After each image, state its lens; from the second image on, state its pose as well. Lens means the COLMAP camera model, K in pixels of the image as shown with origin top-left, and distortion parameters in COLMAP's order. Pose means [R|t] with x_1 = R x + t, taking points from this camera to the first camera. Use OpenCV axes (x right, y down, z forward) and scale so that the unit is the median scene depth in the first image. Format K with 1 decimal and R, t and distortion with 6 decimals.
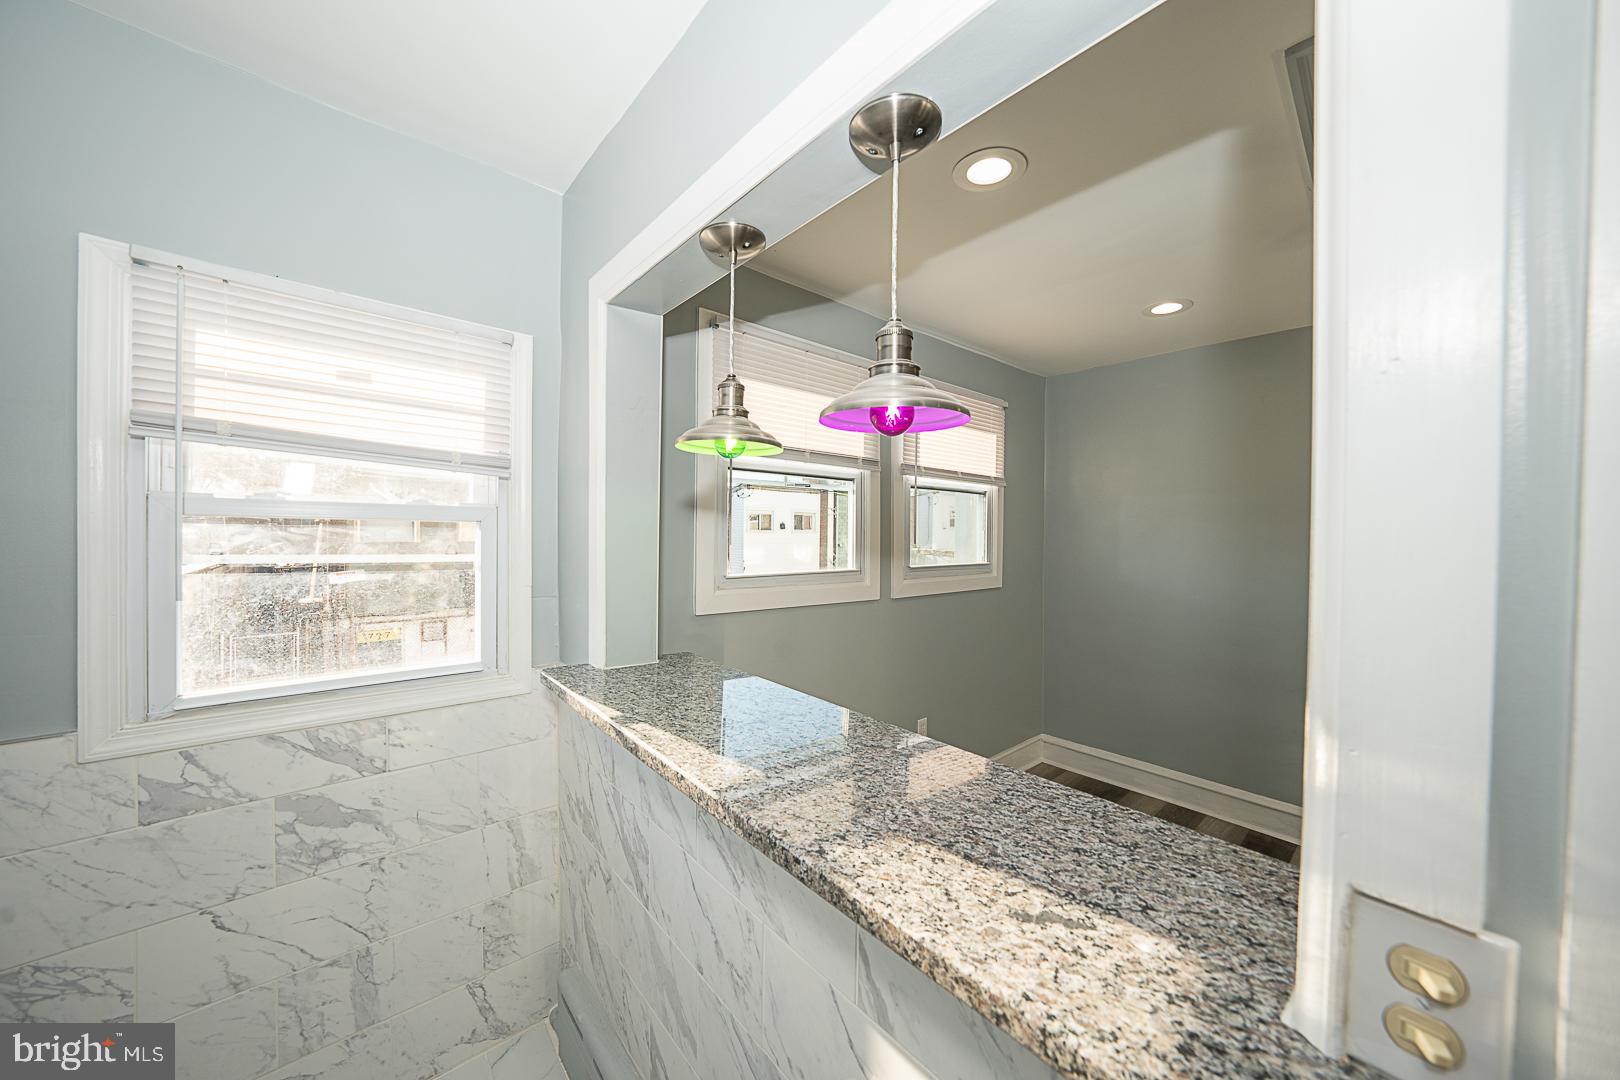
lens RADIAL K [[558.2, 0, 810.7], [0, 558.2, 534.1], [0, 0, 1]] dist [-0.029456, 0.006549]
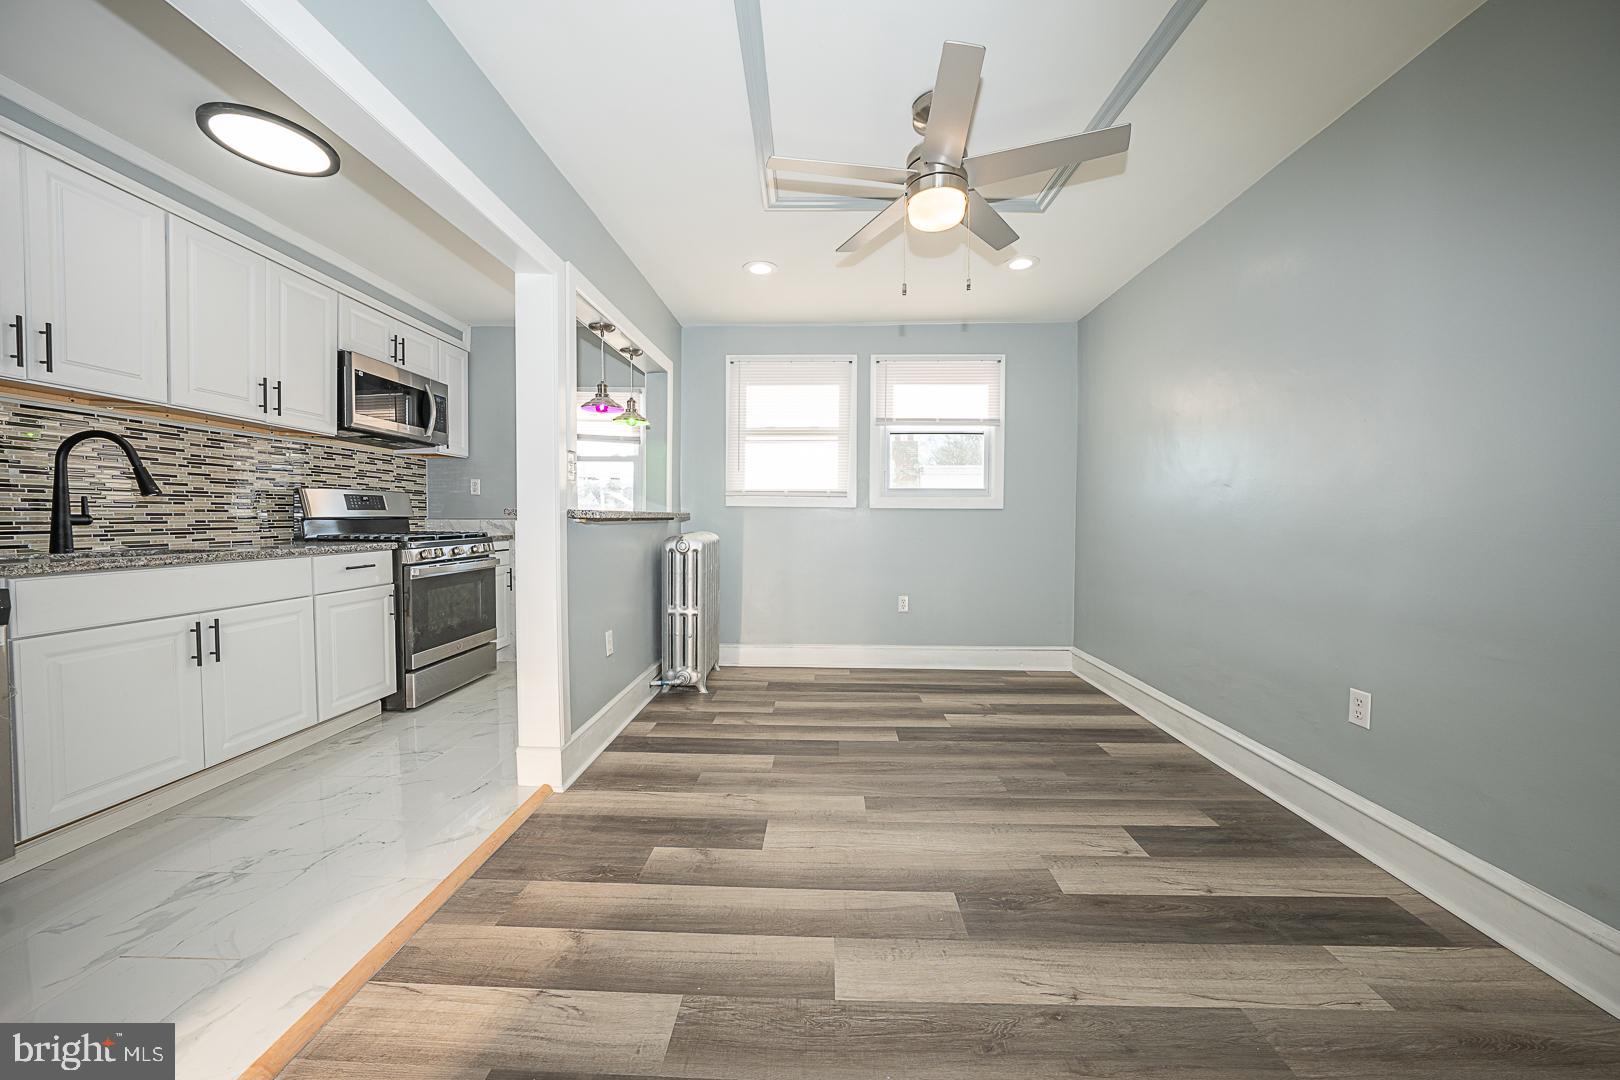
lens RADIAL K [[558.2, 0, 810.7], [0, 558.2, 534.1], [0, 0, 1]] dist [-0.029456, 0.006549]
pose [[0.728119, 0.018985, -0.685188, 0.903427], [-0.000022, 0.999617, 0.027674, 0.122265], [0.685450, -0.020134, 0.727841, -0.188574]]
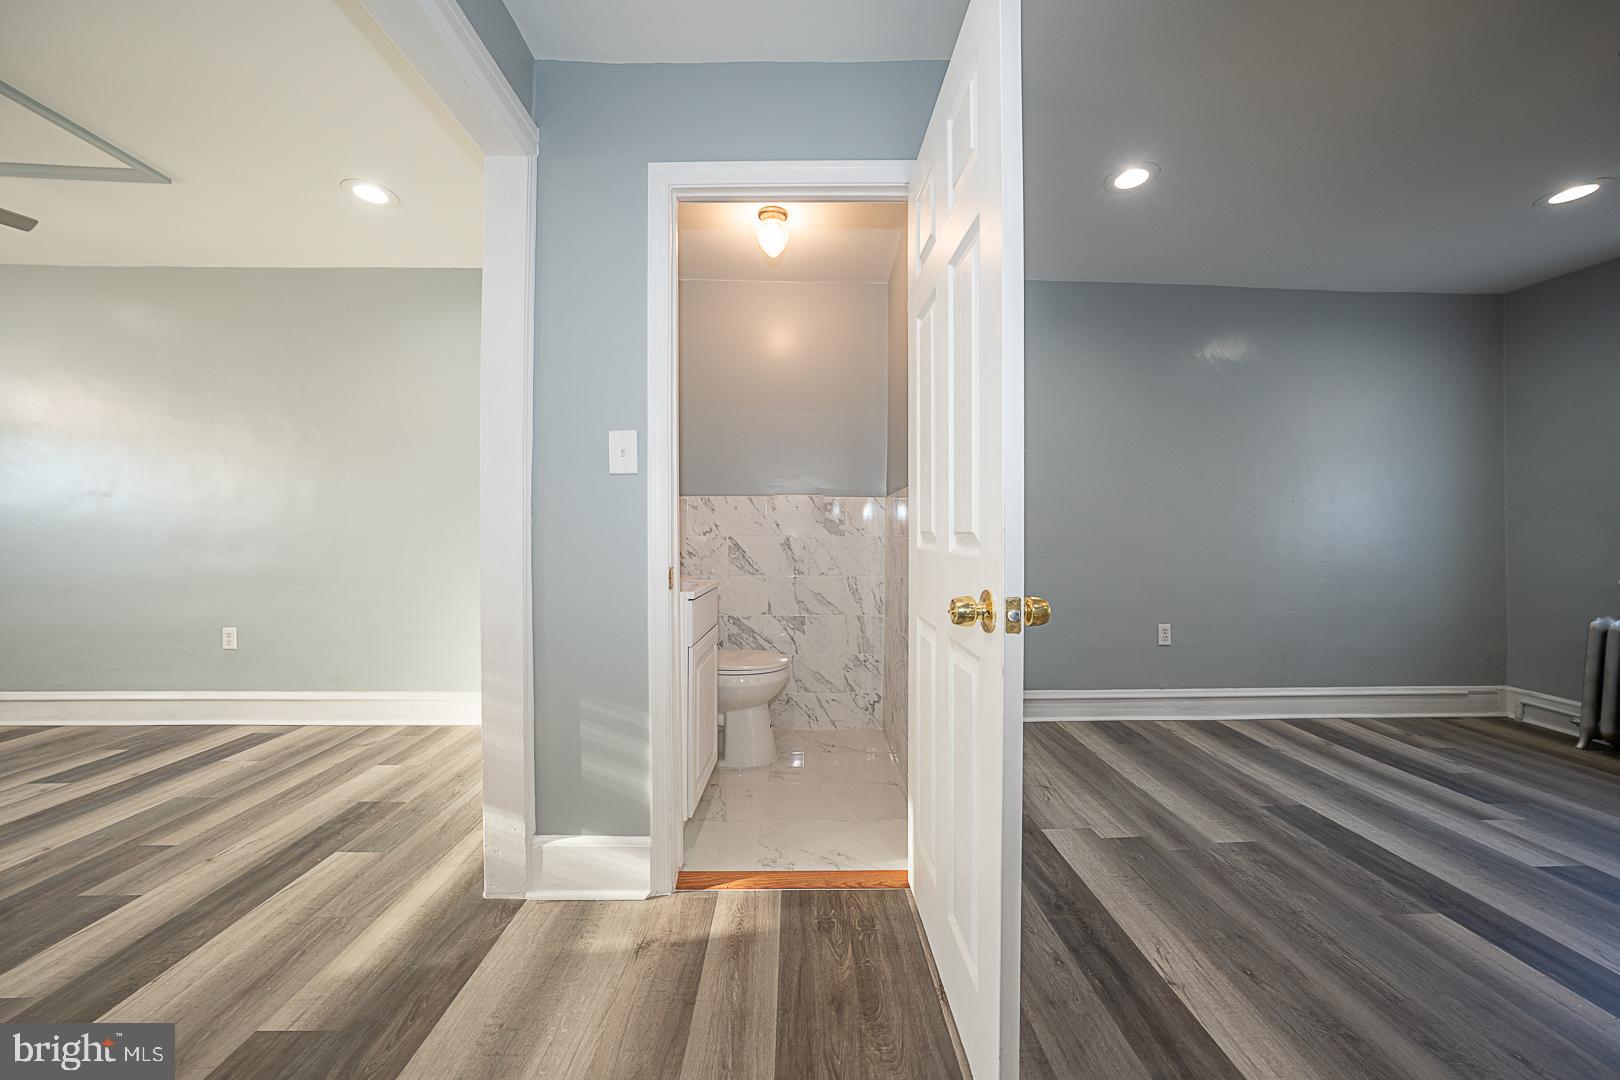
lens RADIAL K [[558.2, 0, 810.7], [0, 558.2, 534.1], [0, 0, 1]] dist [-0.029456, 0.006549]
pose [[0.641605, -0.005274, 0.767017, 0.859373], [-0.000363, 0.999974, 0.007180, 0.134434], [-0.767035, -0.004885, 0.641586, -0.754106]]
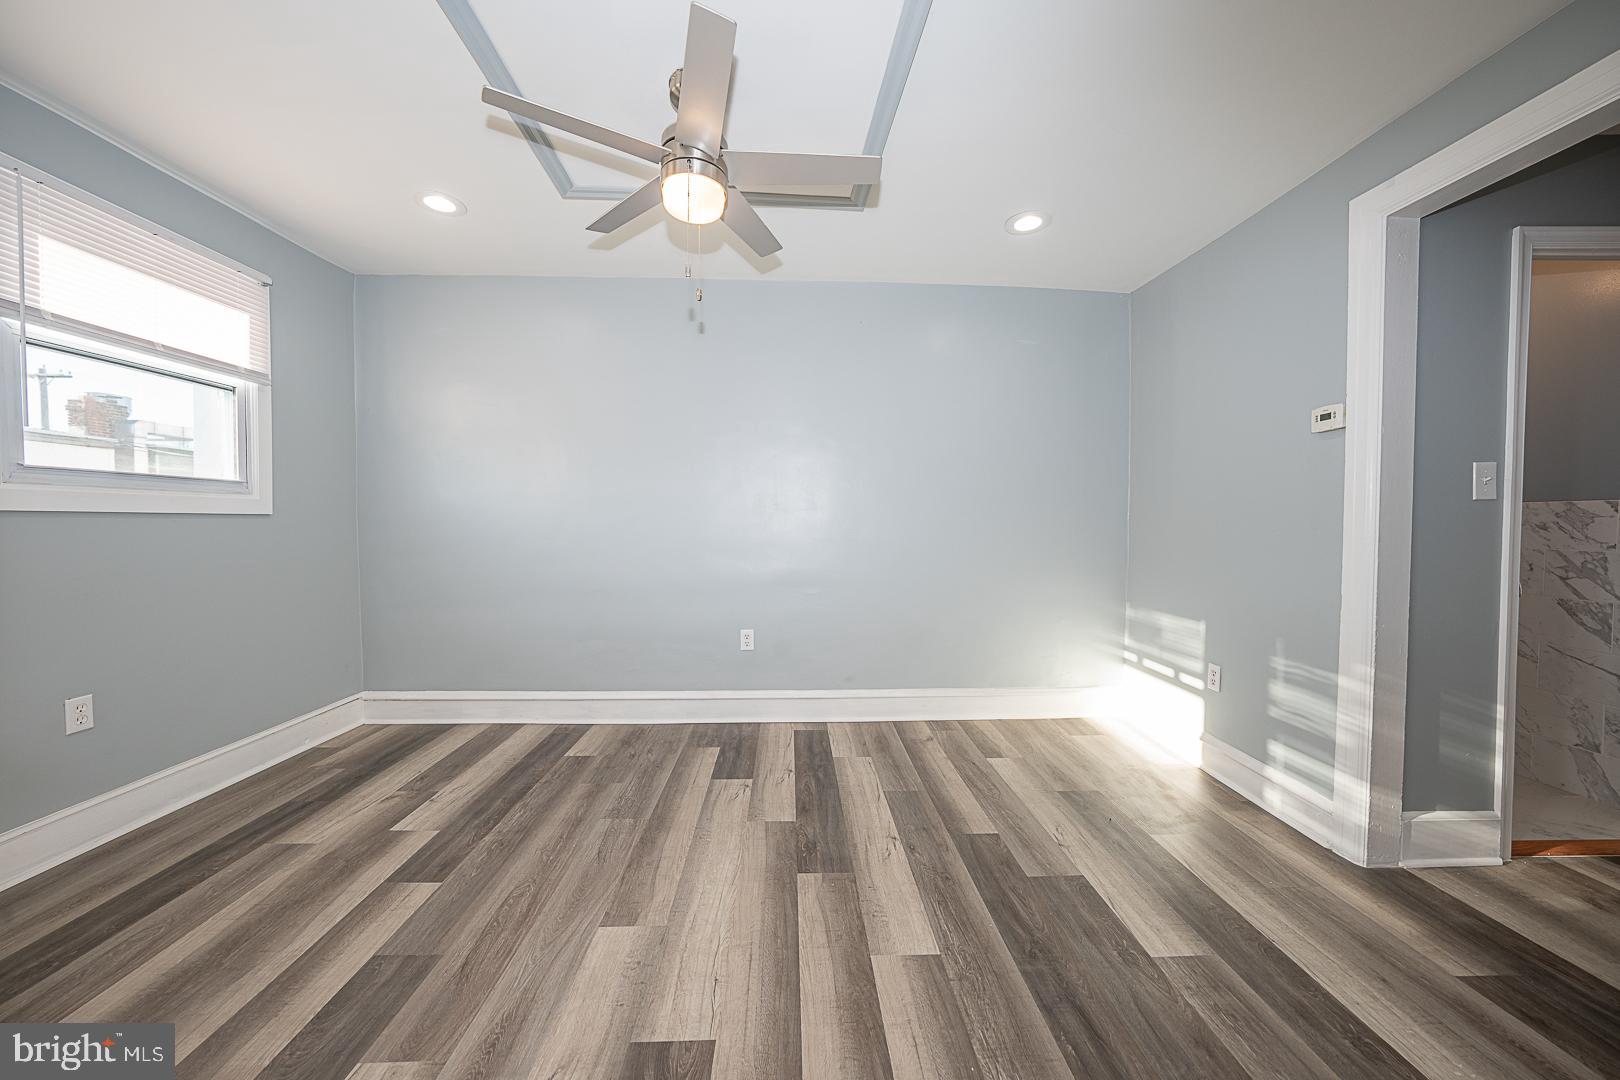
lens RADIAL K [[560.6, 0, 812.6], [0, 560.6, 535.6], [0, 0, 1]] dist [-0.032386, 0.008208]
pose [[0.631248, -0.020653, 0.775306, 0.231606], [-0.002653, 0.999582, 0.028787, 0.105645], [-0.775576, -0.020229, 0.630930, -0.096259]]
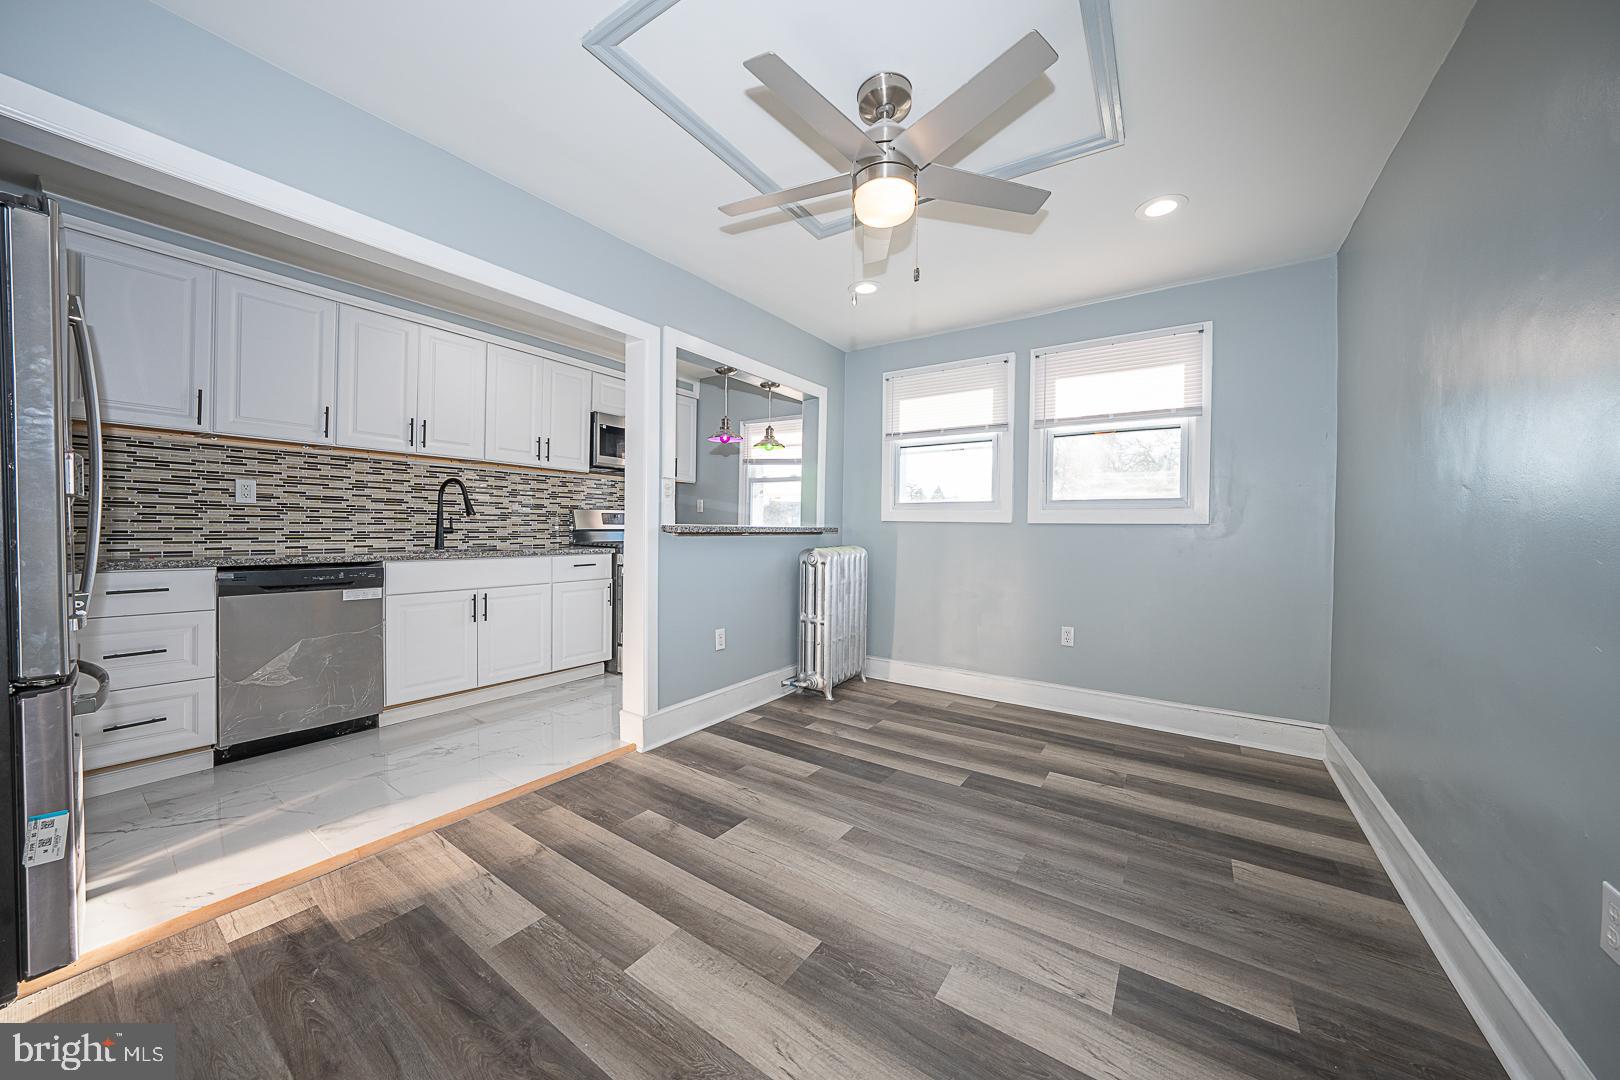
lens RADIAL K [[558.2, 0, 810.7], [0, 558.2, 534.1], [0, 0, 1]] dist [-0.029456, 0.006549]
pose [[0.240277, 0.008093, -0.970671, 1.108287], [-0.008974, 0.999941, 0.006115, 0.117156], [0.970663, 0.007241, 0.240336, 0.142662]]
